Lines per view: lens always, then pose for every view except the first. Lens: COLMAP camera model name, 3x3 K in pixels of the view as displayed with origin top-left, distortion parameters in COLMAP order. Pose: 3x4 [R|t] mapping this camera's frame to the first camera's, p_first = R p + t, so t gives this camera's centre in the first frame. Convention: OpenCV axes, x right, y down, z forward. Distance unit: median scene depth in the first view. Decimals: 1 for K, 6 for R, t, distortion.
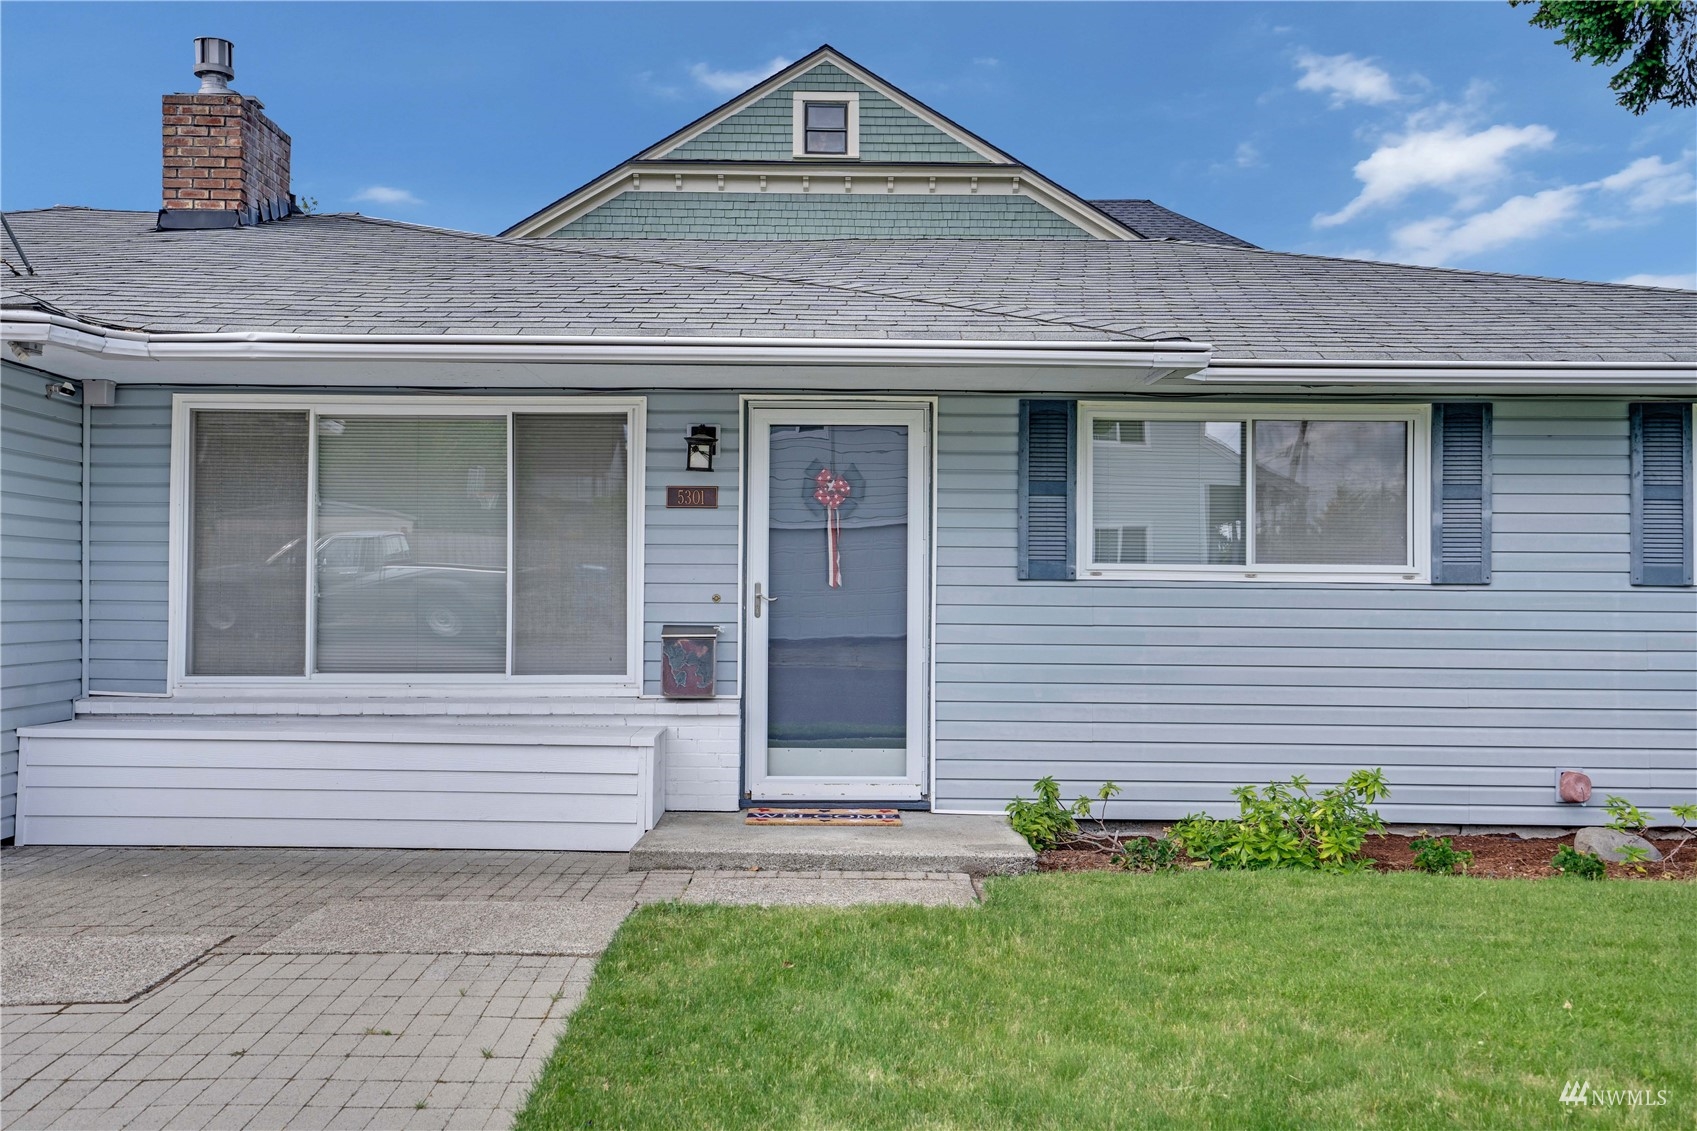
lens RADIAL K [[1626.7, 0, 848.5], [0, 1626.7, 565.5], [0, 0, 1]] dist [0.064616, -0.001878]
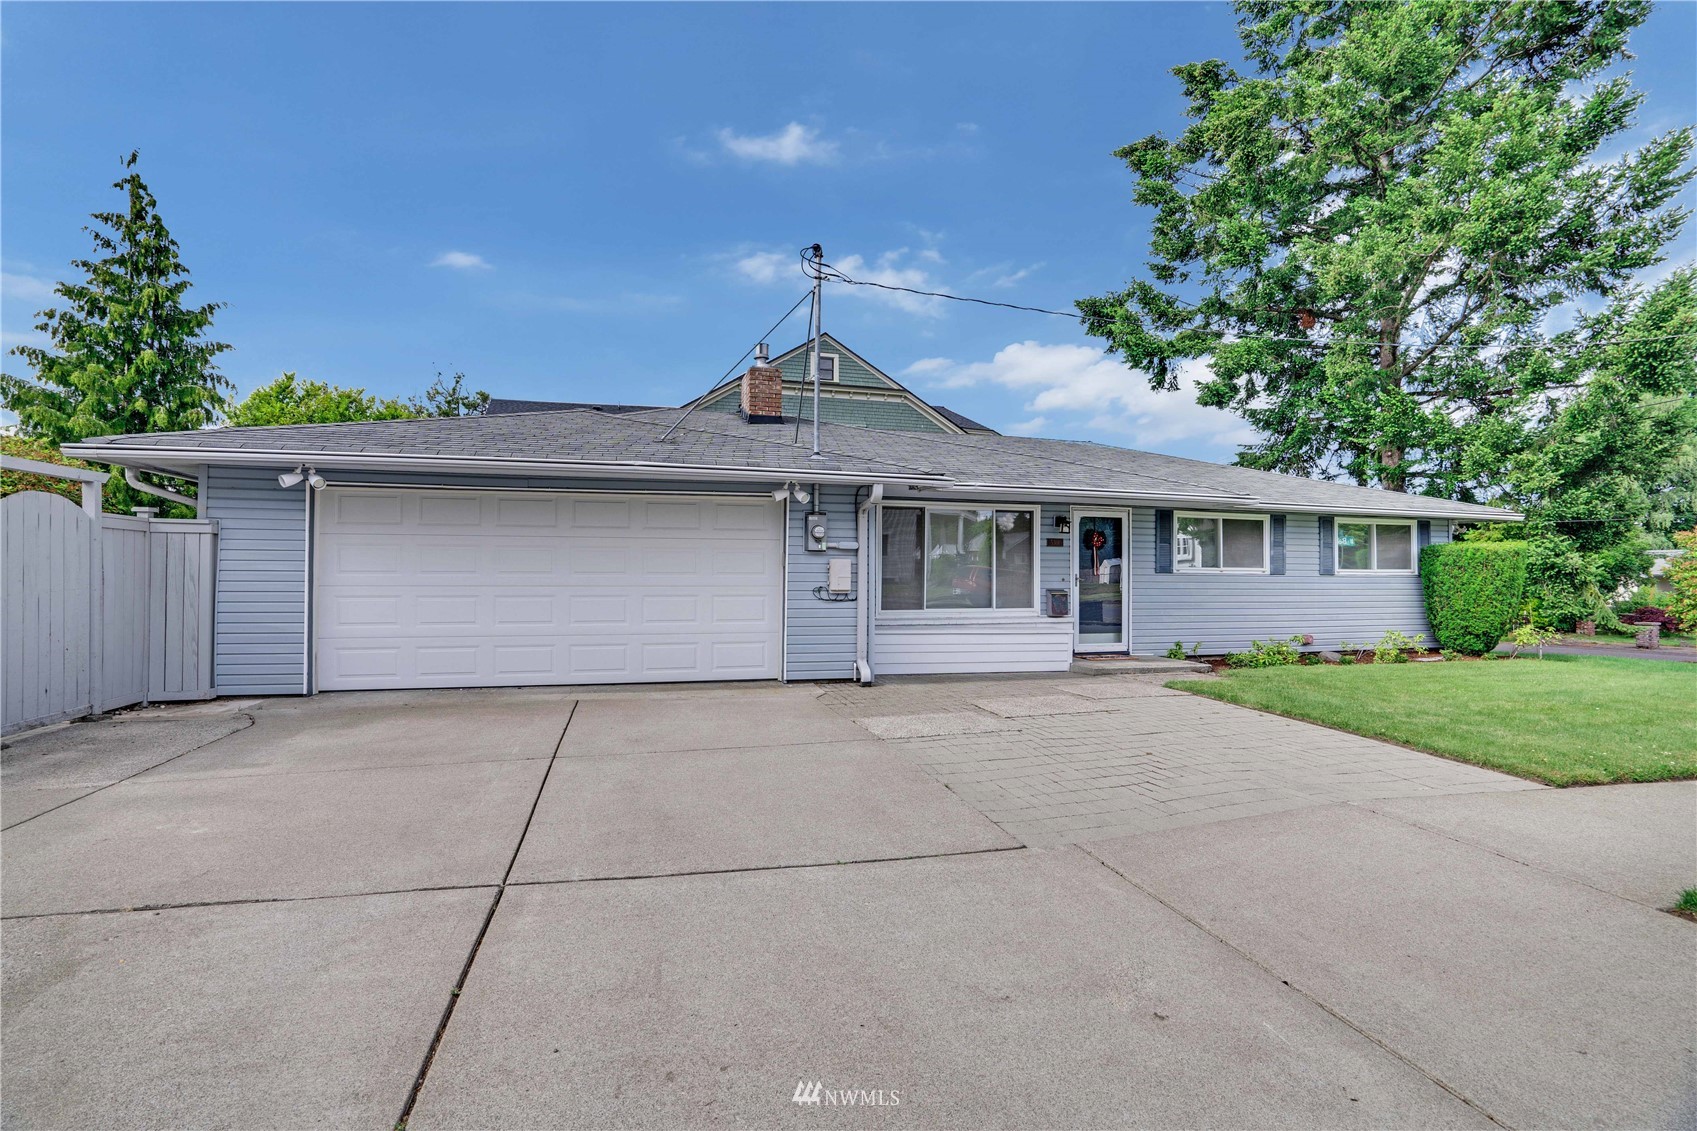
lens RADIAL K [[790.5, 0, 848.5], [0, 790.5, 565.5], [0, 0, 1]] dist [-0.056181, 0.022476]
pose [[0.963393, 0.003369, 0.268073, -0.776119], [-0.005774, 0.999950, 0.008183, -0.012243], [-0.268032, -0.009431, 0.963364, -0.174571]]
